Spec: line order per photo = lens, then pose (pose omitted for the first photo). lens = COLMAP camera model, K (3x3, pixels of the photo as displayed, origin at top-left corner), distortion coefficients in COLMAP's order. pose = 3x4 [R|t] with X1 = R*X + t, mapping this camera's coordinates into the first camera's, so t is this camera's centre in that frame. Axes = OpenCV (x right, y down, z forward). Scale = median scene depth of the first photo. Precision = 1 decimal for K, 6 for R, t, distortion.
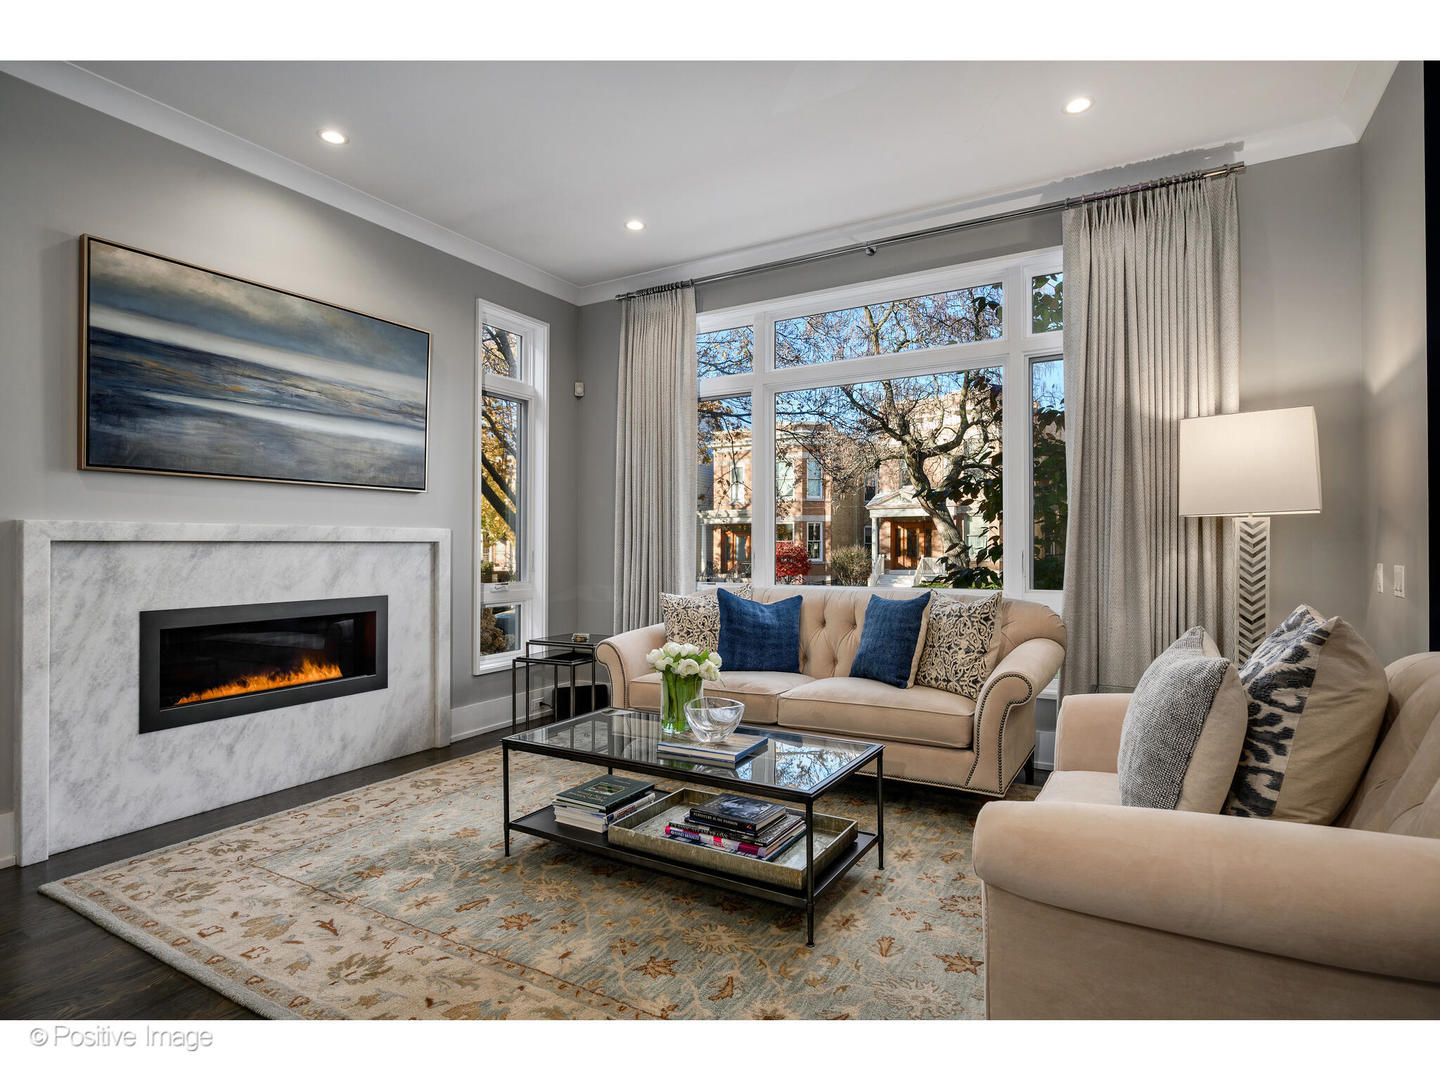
lens RADIAL K [[757.9, 0, 712.4], [0, 757.9, 538.9], [0, 0, 1]] dist [-0.001190, -0.000258]
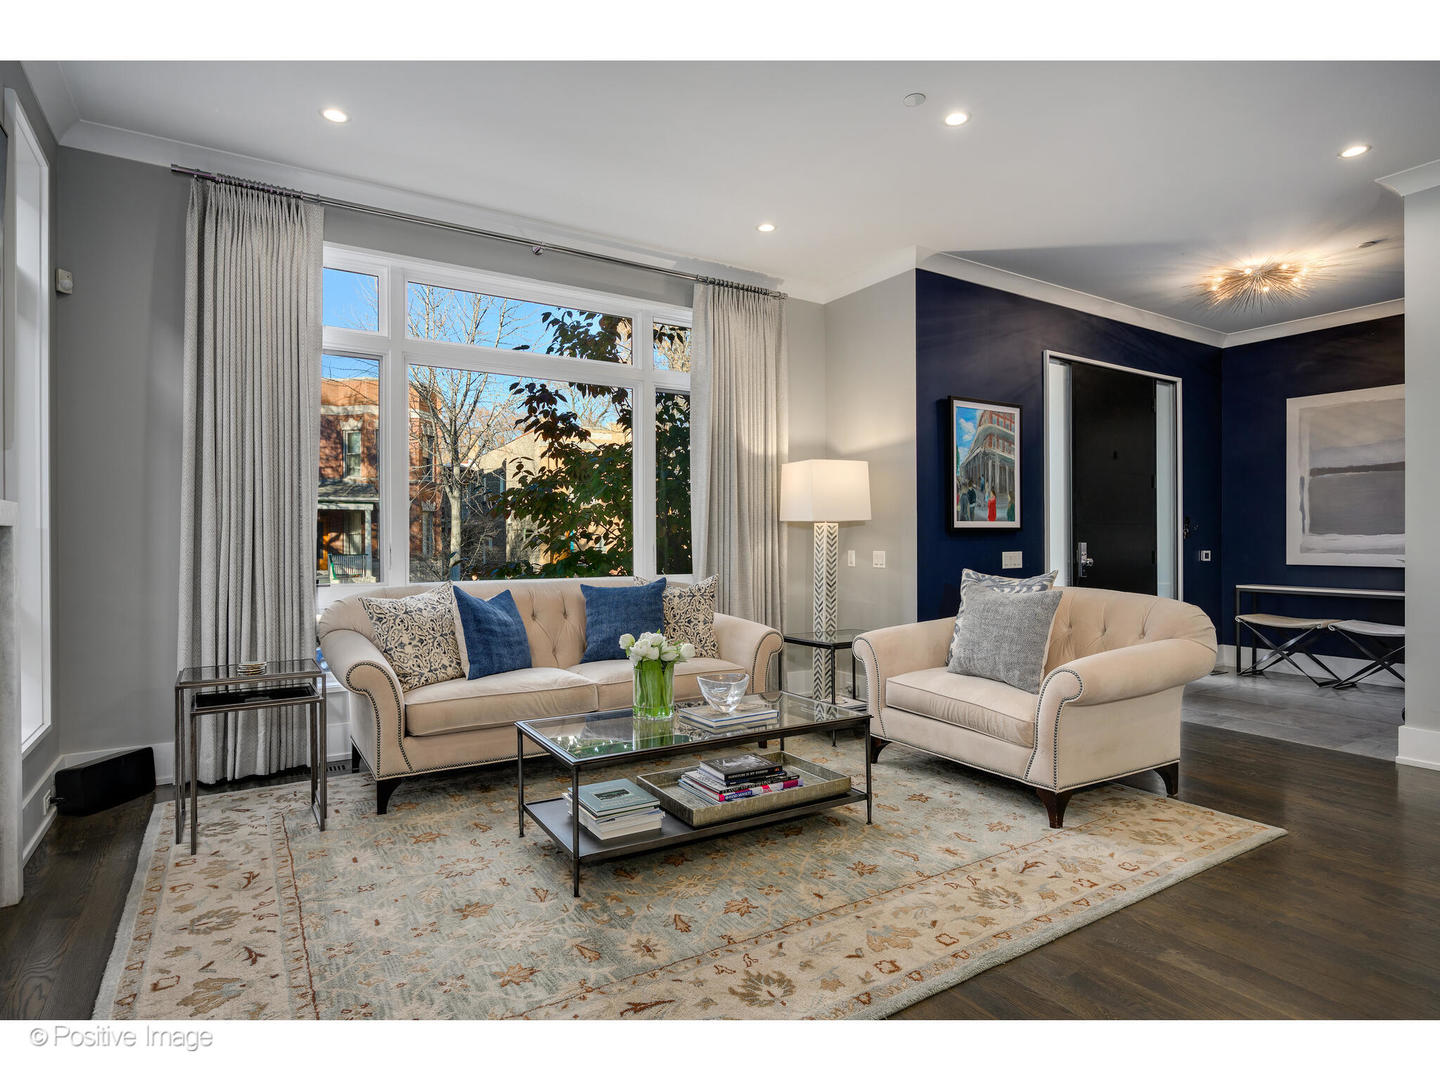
lens RADIAL K [[807.1, 0, 716.4], [0, 807.1, 546.5], [0, 0, 1]] dist [0.000278, -0.000708]
pose [[0.449103, -0.001063, 0.893479, -0.723182], [-0.009213, 0.999941, 0.005820, 0.011248], [-0.893432, -0.010845, 0.449067, 0.323172]]
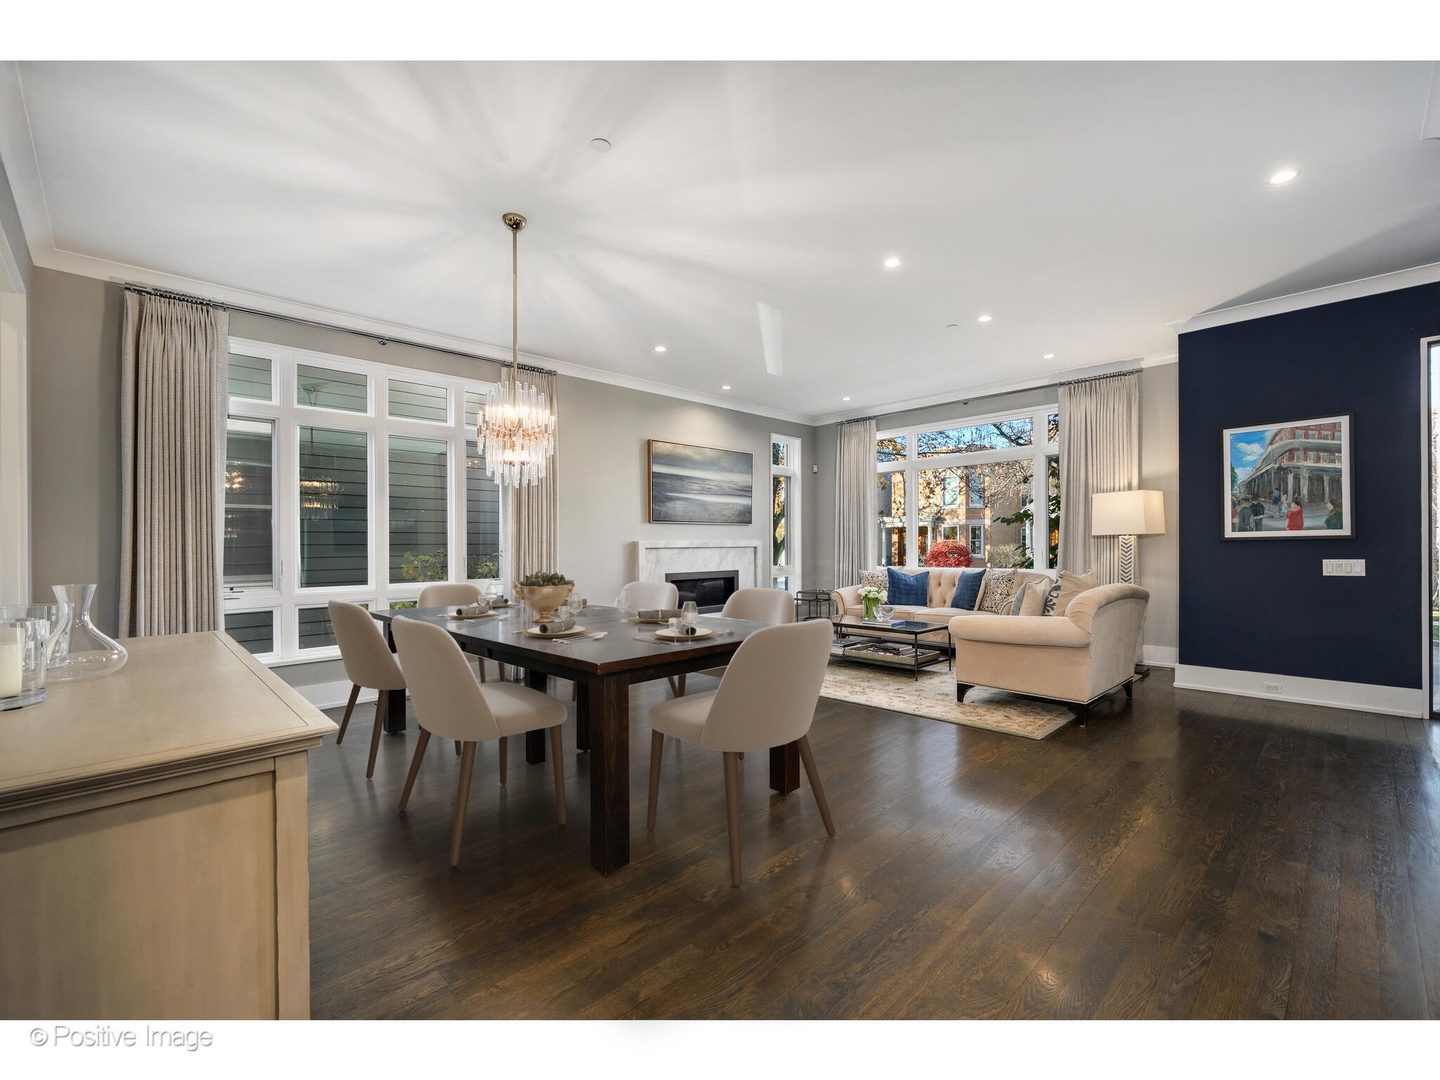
lens RADIAL K [[622.8, 0, 698.7], [0, 622.8, 543.5], [0, 0, 1]] dist [-0.004292, -0.000147]
pose [[0.954516, -0.006410, -0.298092, 0.023663], [0.008923, 0.999935, 0.007071, -0.022125], [0.298027, -0.009409, 0.954511, -0.894270]]
